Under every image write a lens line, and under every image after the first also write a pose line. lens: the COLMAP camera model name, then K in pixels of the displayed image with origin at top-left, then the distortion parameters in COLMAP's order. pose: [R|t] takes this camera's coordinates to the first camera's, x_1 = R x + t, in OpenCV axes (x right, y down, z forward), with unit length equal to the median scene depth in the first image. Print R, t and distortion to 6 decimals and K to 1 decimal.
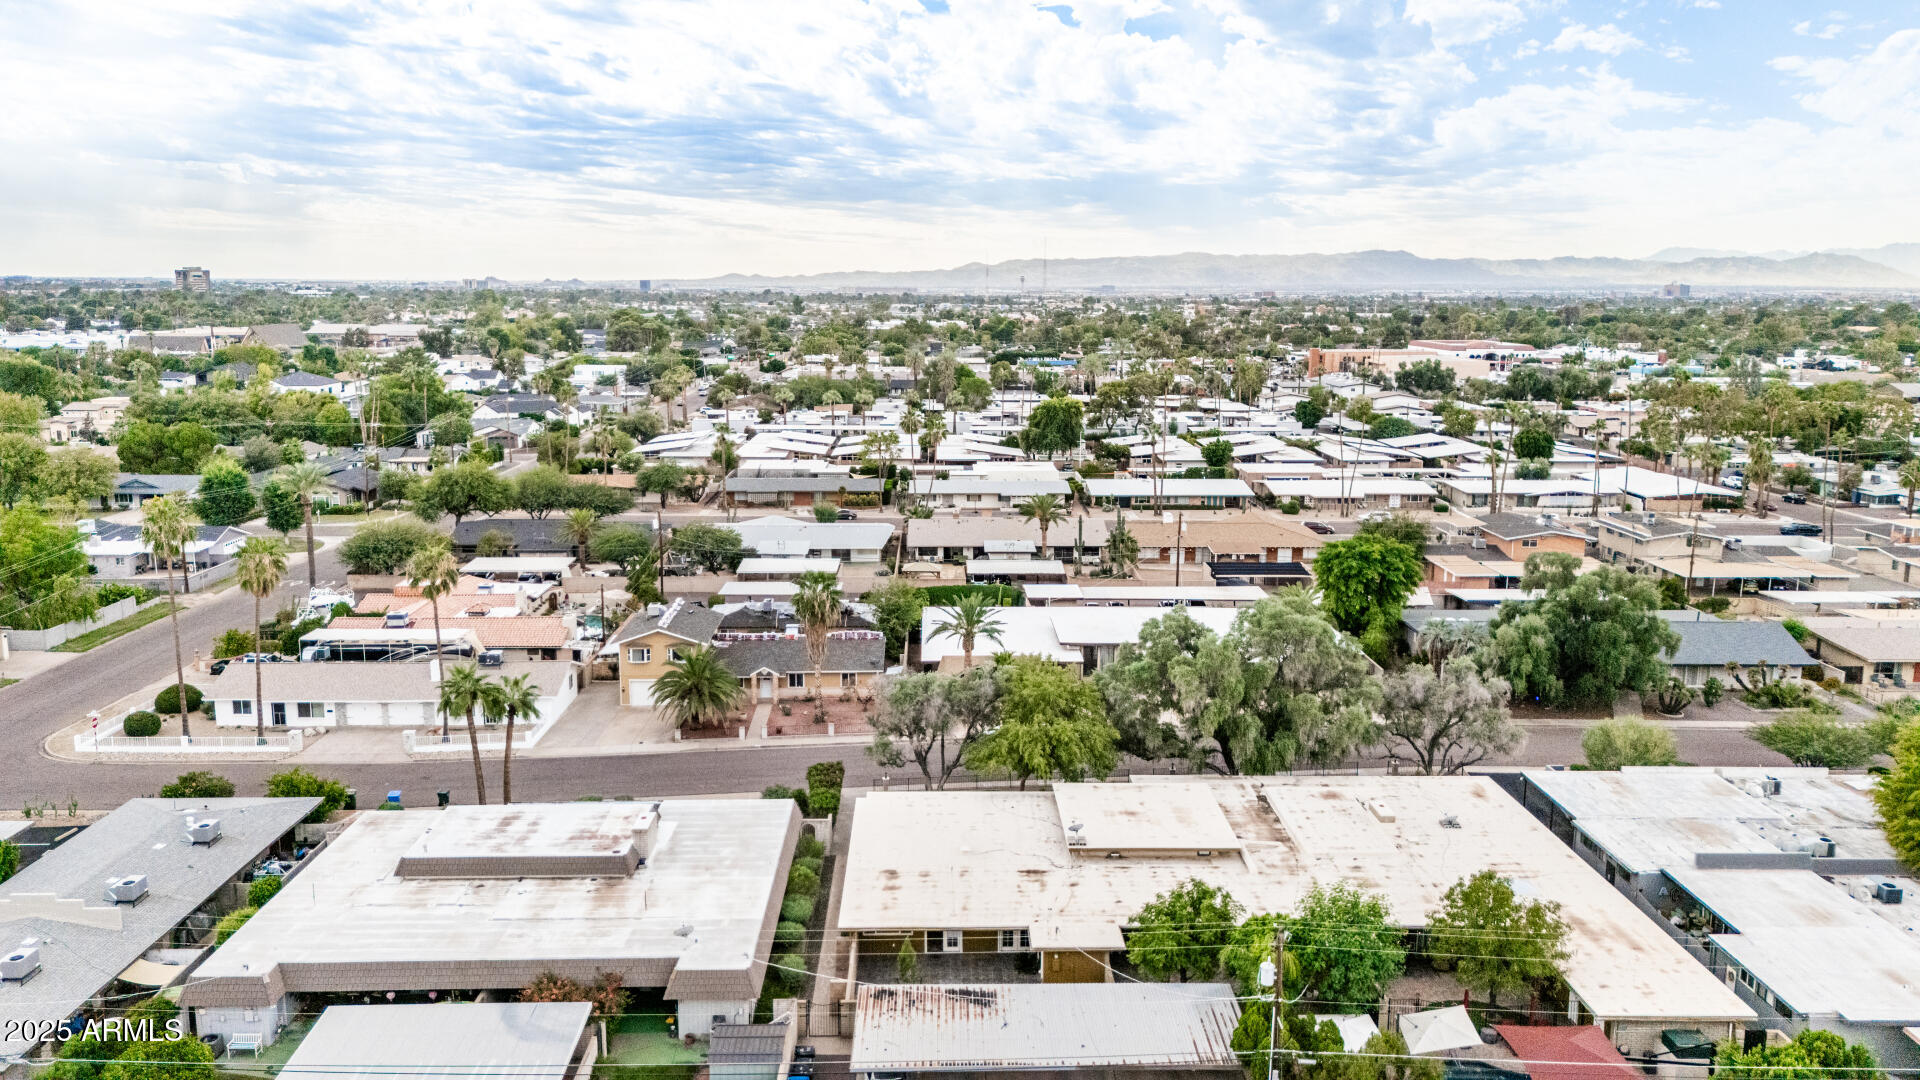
lens RADIAL K [[1391.2, 0, 959.7], [0, 1391.2, 573.6], [0, 0, 1]] dist [0.076247, -0.075846]
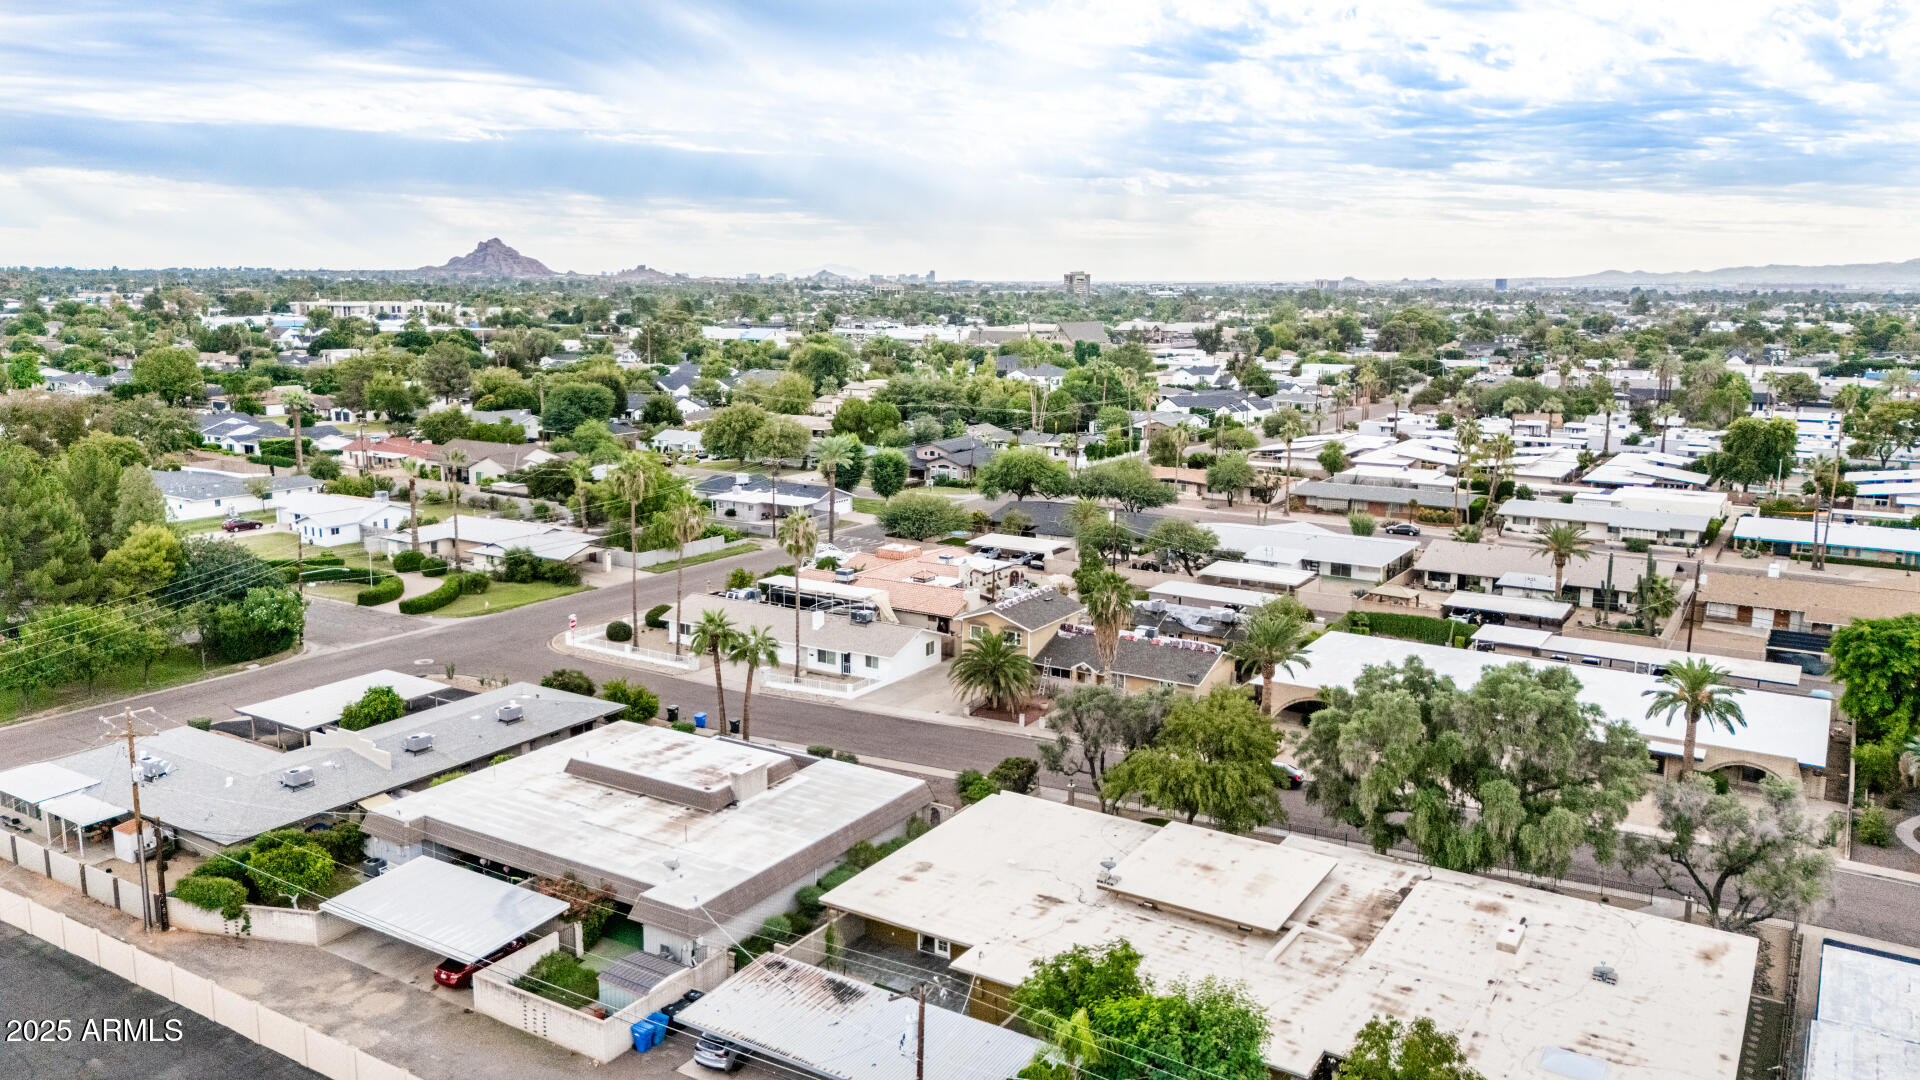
lens RADIAL K [[1404.2, 0, 962.8], [0, 1404.2, 563.4], [0, 0, 1]] dist [0.084926, -0.069602]
pose [[0.837982, 0.110117, -0.534471, 0.087939], [-0.114985, 0.993069, 0.024319, -0.004825], [0.533445, 0.041077, 0.844837, 0.028787]]
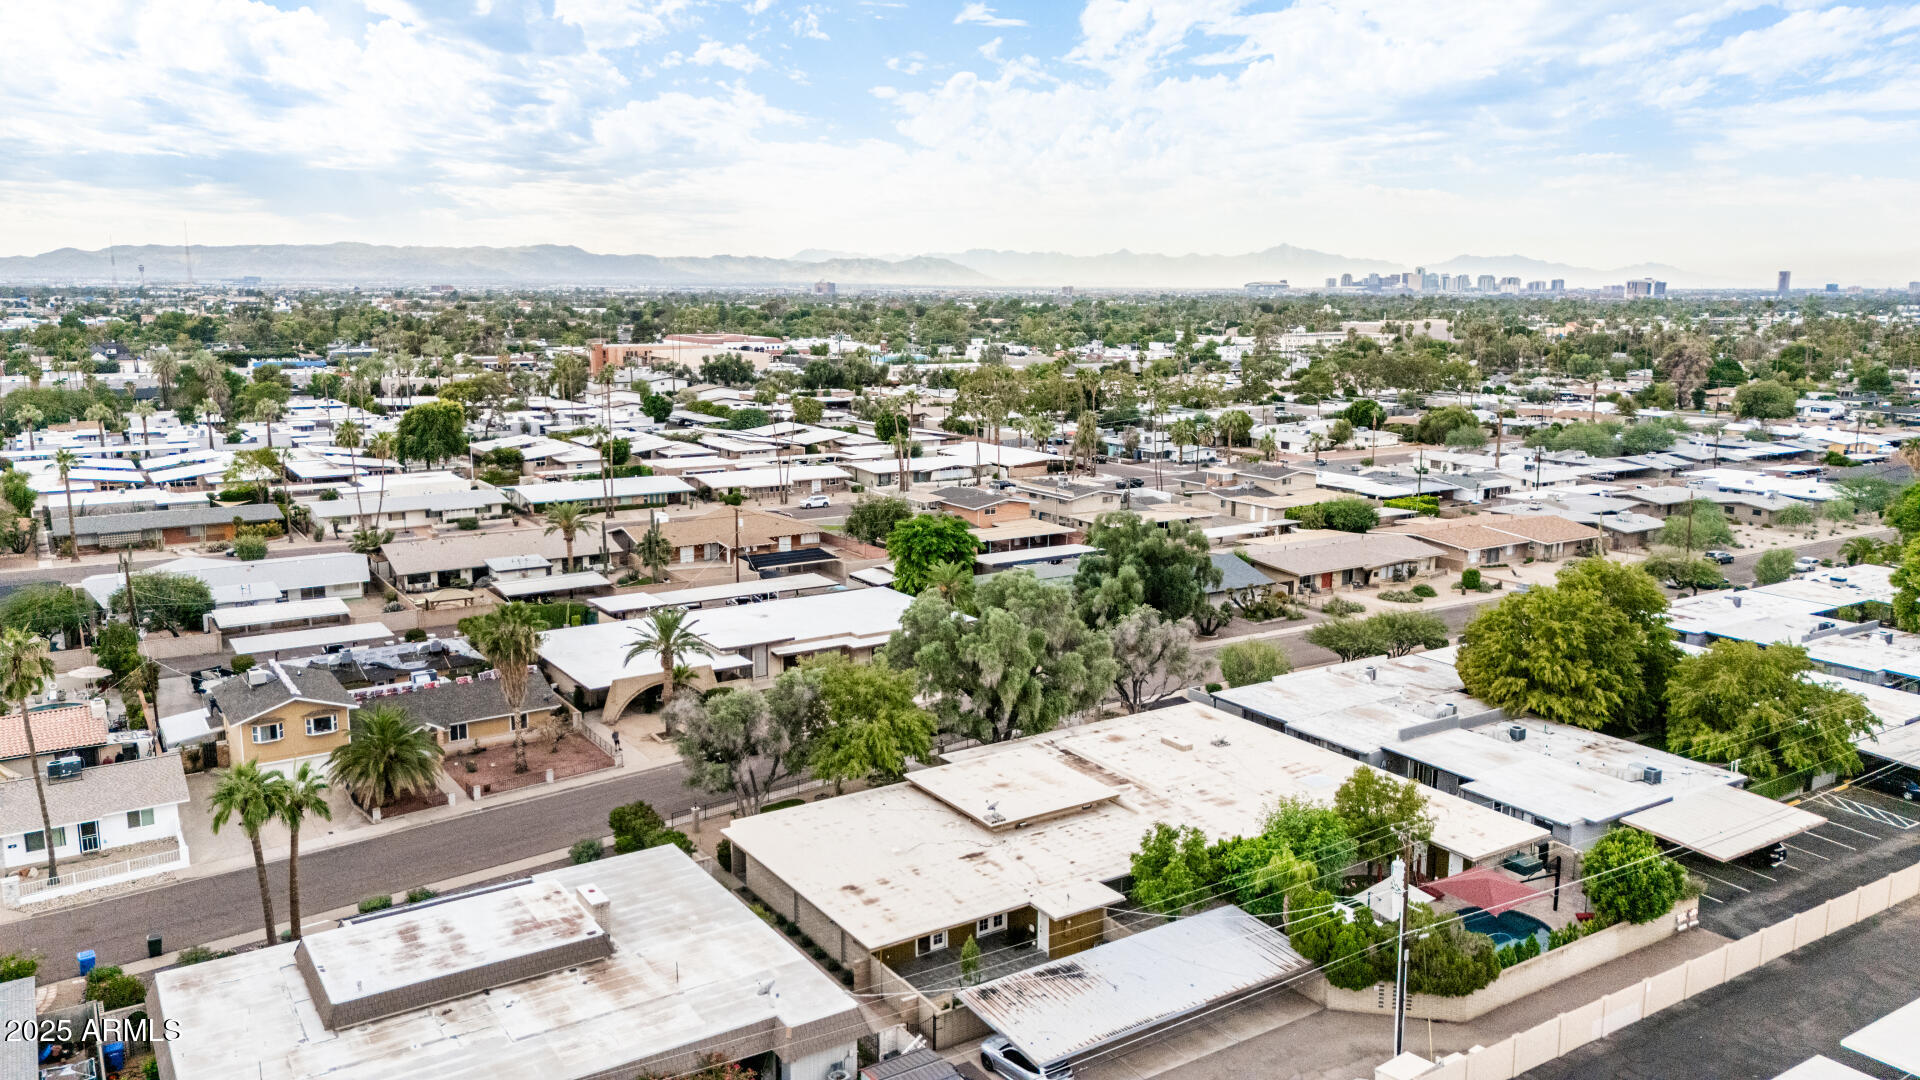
lens RADIAL K [[1398.9, 0, 960.0], [0, 1398.9, 540.0], [0, 0, 1]] dist [0.072781, -0.081093]
pose [[0.844239, -0.097469, 0.527029, -0.087303], [0.108024, 0.994090, 0.010805, -0.005422], [-0.524967, 0.047810, 0.849778, 0.020823]]
